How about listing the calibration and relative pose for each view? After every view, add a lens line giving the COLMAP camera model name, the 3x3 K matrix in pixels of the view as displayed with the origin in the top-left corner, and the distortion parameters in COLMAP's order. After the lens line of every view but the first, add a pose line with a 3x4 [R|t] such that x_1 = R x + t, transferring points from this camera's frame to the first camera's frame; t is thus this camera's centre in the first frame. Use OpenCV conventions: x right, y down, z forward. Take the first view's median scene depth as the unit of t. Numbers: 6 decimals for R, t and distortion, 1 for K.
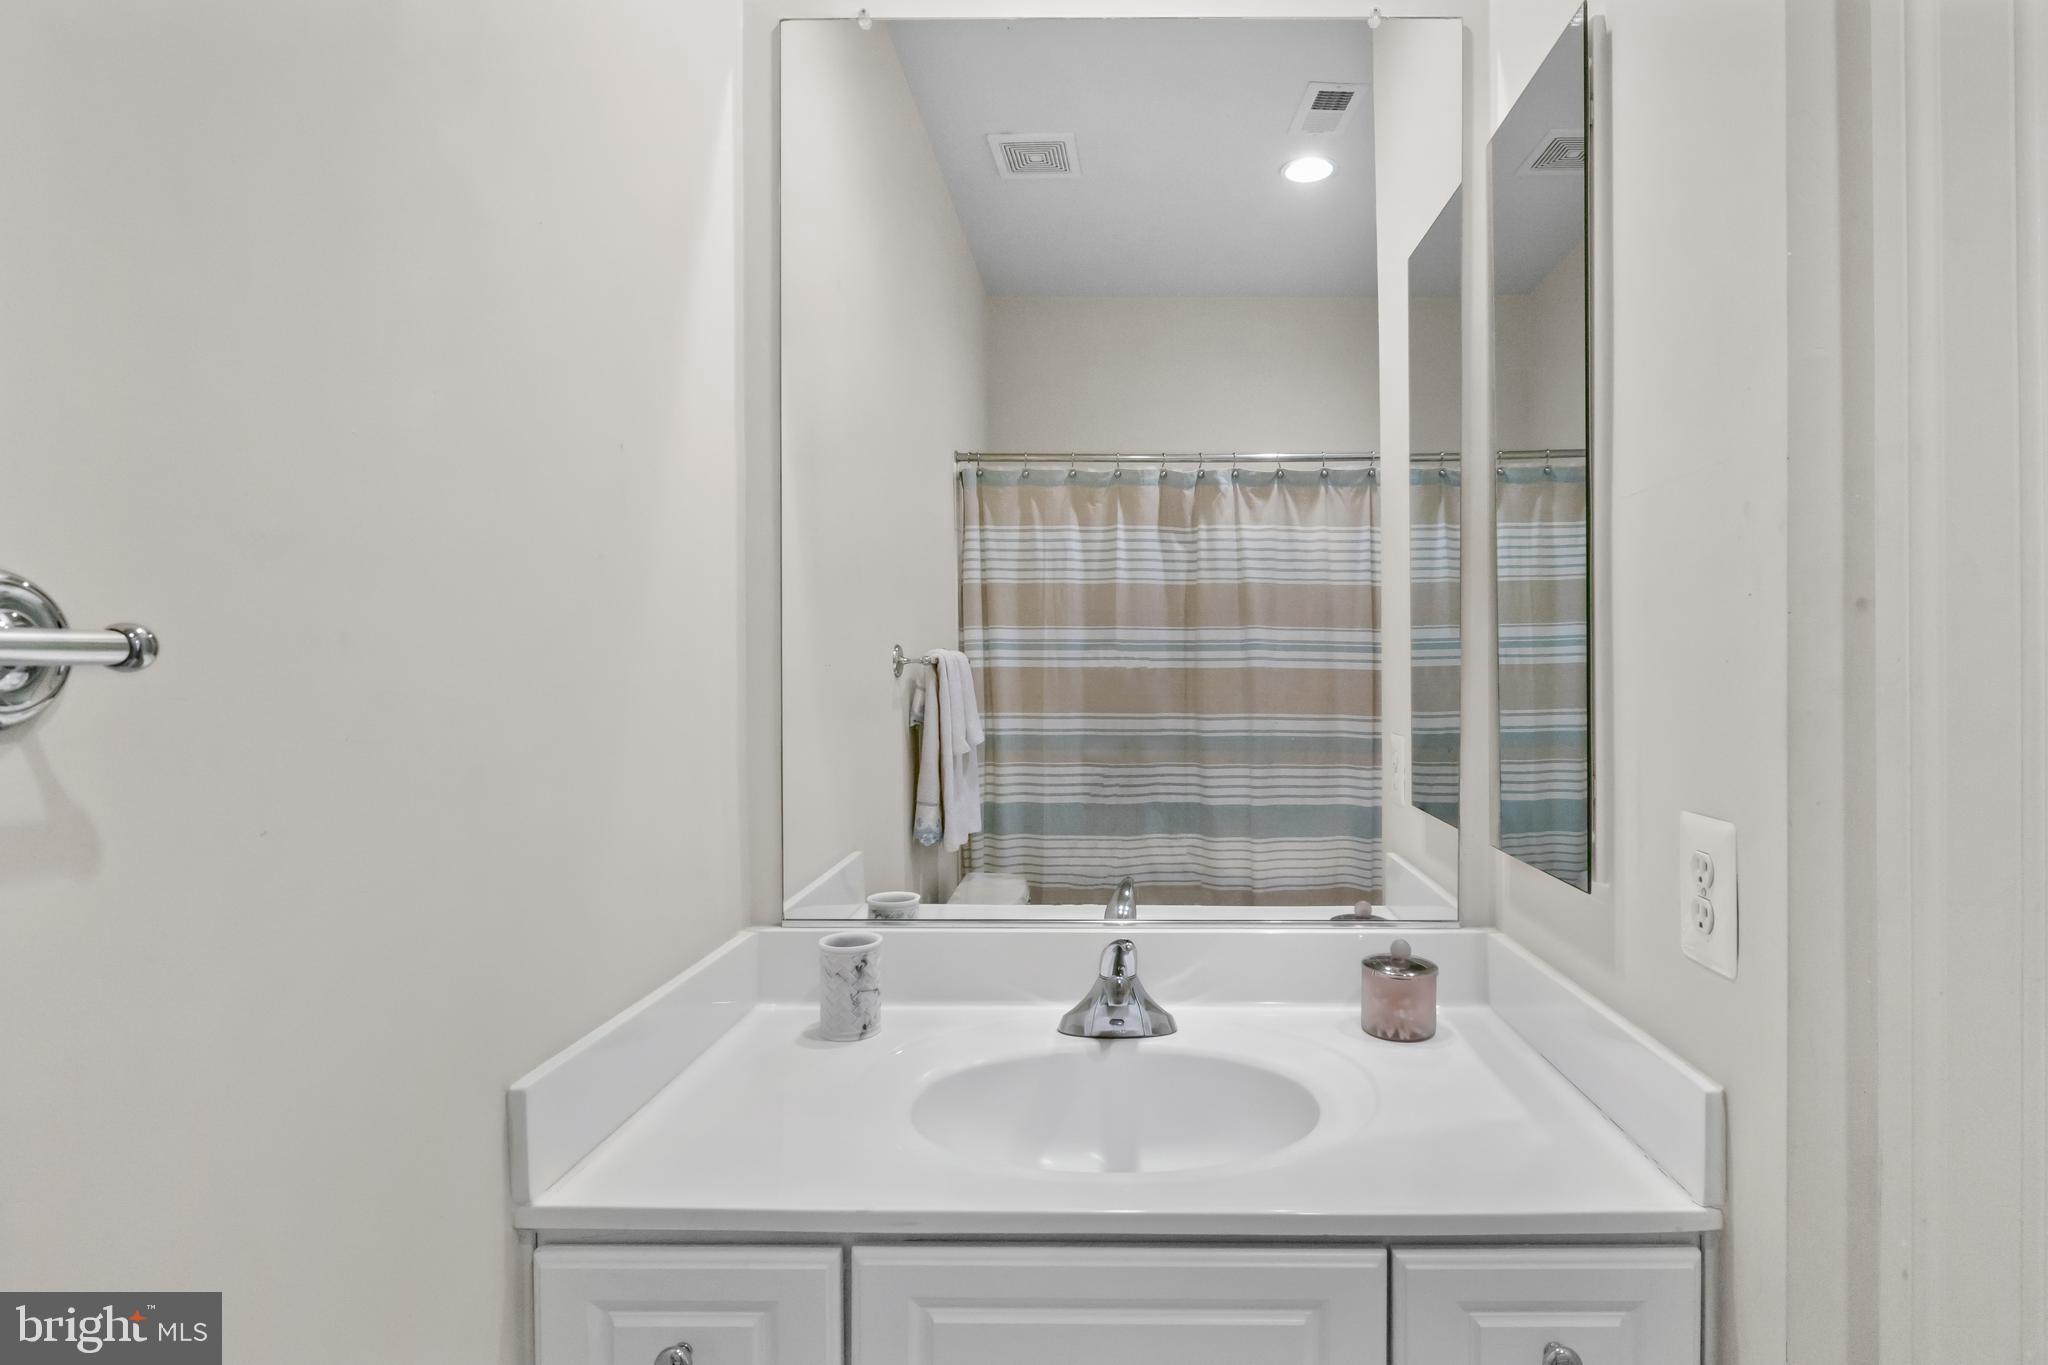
lens RADIAL K [[1016.7, 0, 1026.9], [0, 1016.7, 684.7], [0, 0, 1]] dist [-0.003421, -0.000302]
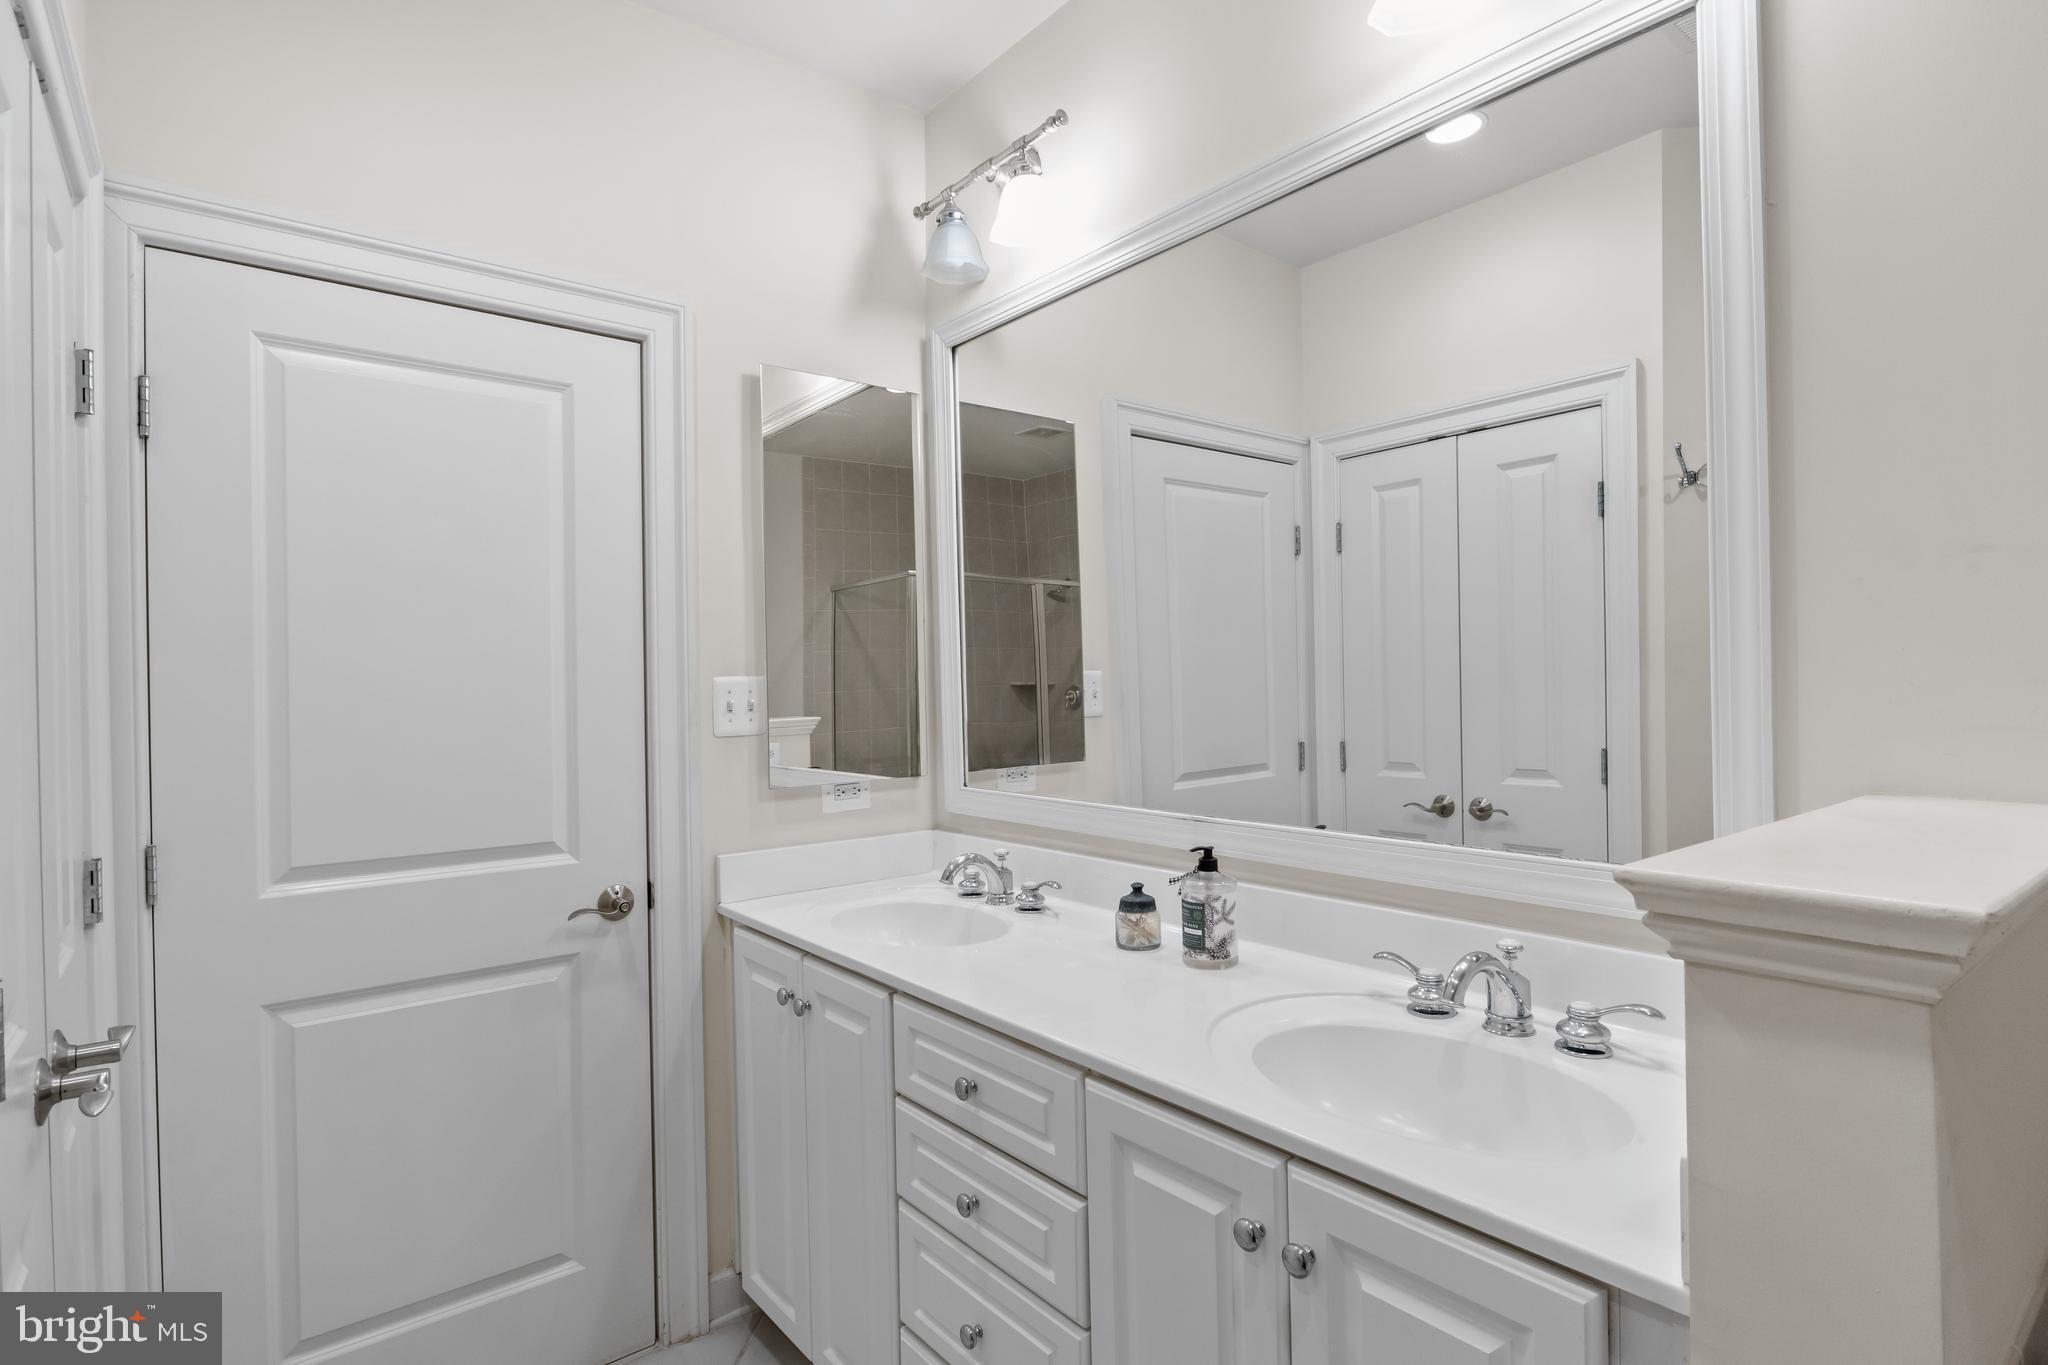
lens RADIAL K [[1033.8, 0, 1015.9], [0, 1033.8, 680.4], [0, 0, 1]] dist [0.013878, 0.000297]
pose [[0.629871, -0.008996, -0.776648, 1.435267], [0.011799, 0.999928, -0.002013, -0.014233], [0.776610, -0.007896, 0.629932, -0.014023]]
